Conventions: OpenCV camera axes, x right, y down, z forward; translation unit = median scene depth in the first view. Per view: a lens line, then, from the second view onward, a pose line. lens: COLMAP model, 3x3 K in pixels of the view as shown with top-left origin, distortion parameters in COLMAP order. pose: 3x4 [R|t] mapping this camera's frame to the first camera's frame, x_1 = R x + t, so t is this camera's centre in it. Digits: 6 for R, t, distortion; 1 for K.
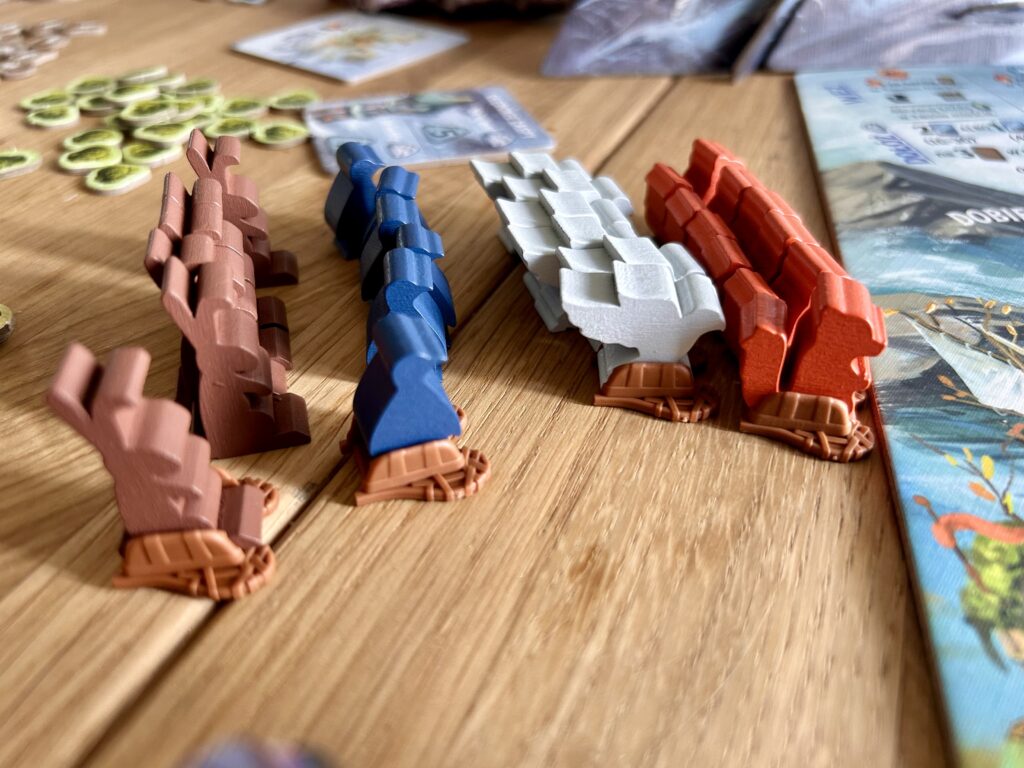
lens RADIAL K [[821.7, 0, 492.7], [0, 821.7, 384.8], [0, 0, 1]] dist [-0.008446, -0.017033]
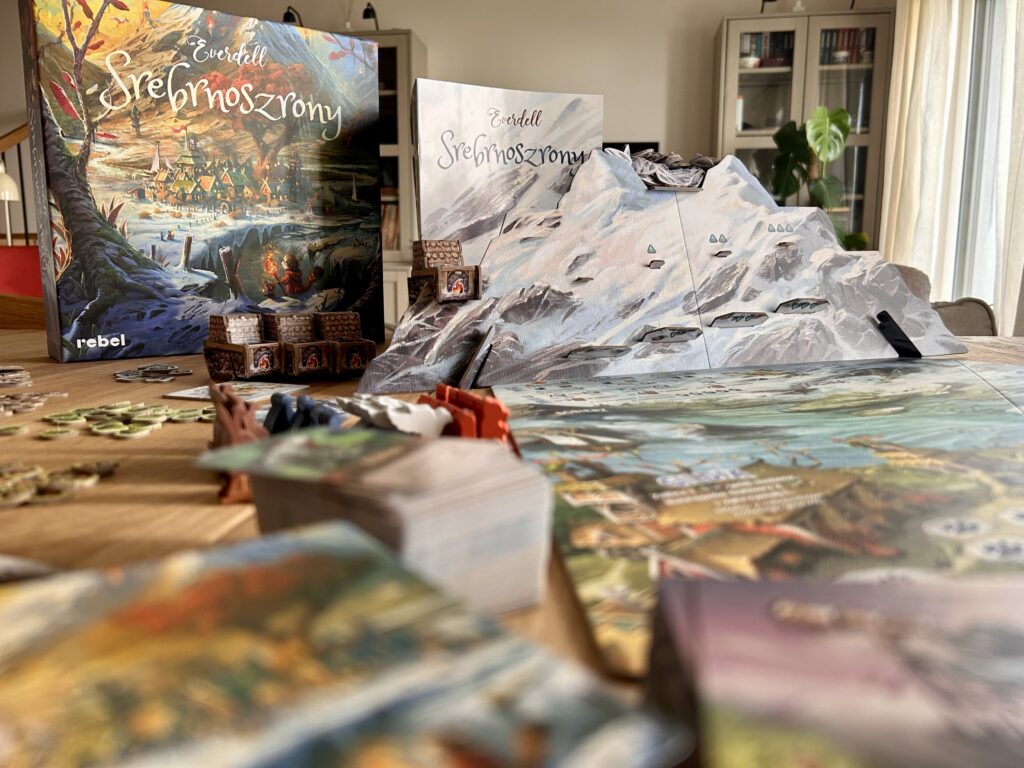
lens RADIAL K [[786.2, 0, 510.7], [0, 786.2, 380.7], [0, 0, 1]] dist [0.030949, -0.049084]
pose [[0.955261, -0.047746, 0.291884, -0.201833], [0.186516, 0.863156, -0.469226, 0.787172], [-0.229538, 0.502675, 0.833445, -0.901073]]
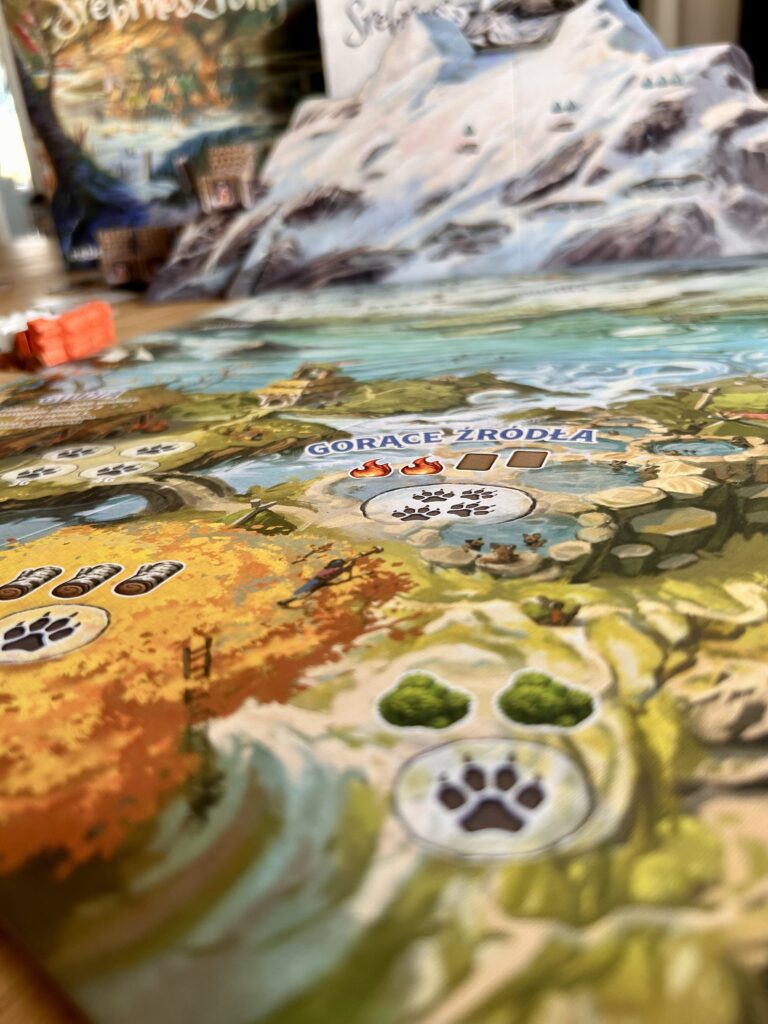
lens RADIAL K [[806.3, 0, 390.2], [0, 806.3, 509.9], [0, 0, 1]] dist [0.037537, -0.080336]
pose [[0.978954, -0.010369, -0.203816, 1.777540], [-0.037958, 0.972030, -0.231768, 0.956125], [0.200518, 0.234627, 0.951180, -1.157032]]
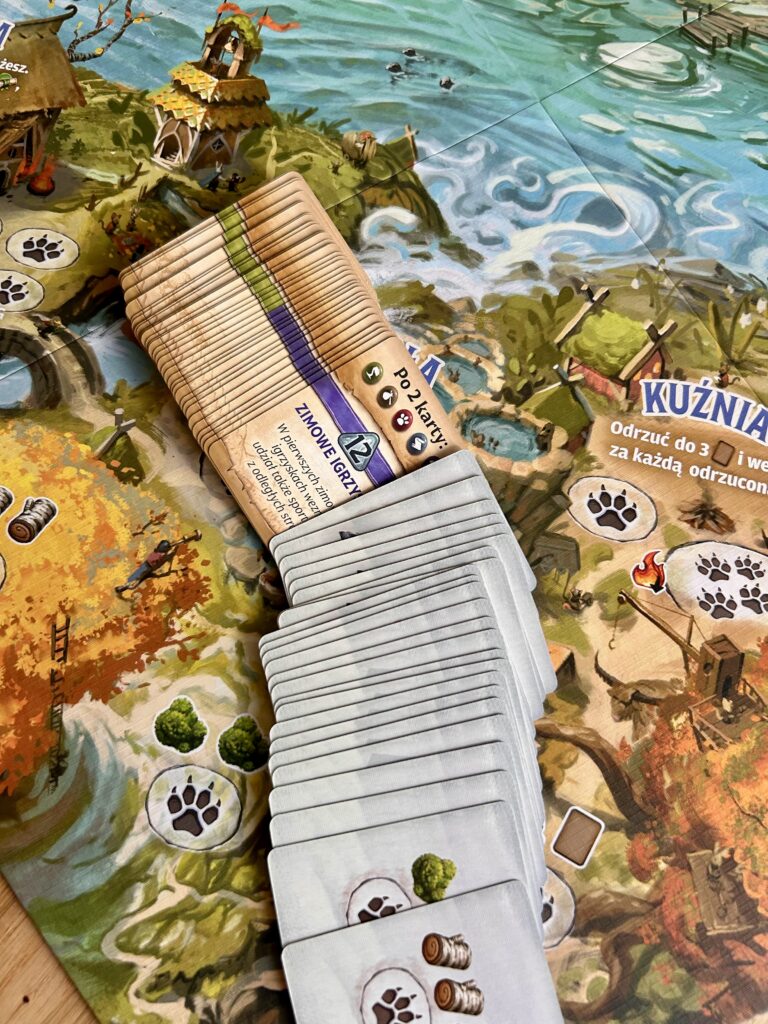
lens RADIAL K [[786.2, 0, 375.8], [0, 786.2, 517.3], [0, 0, 1]] dist [0.030949, -0.049084]
pose [[0.934951, 0.338833, -0.105158, 1.971379], [-0.196965, 0.742272, 0.640498, -0.188283], [0.295077, -0.578122, 0.760726, -1.088401]]
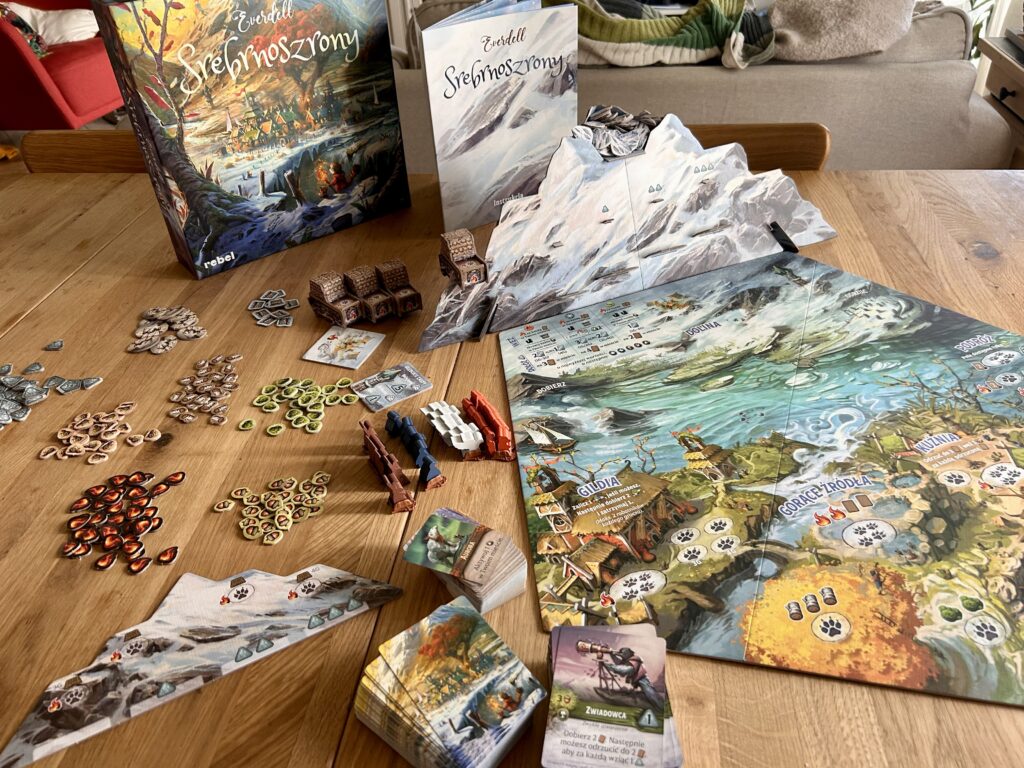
lens RADIAL K [[786.2, 0, 510.7], [0, 786.2, 380.7], [0, 0, 1]] dist [0.030949, -0.049084]
pose [[0.951485, -0.221835, 0.213226, -0.420335], [0.228507, 0.973518, -0.006854, -0.292596], [-0.206059, 0.055245, 0.976979, -3.088558]]
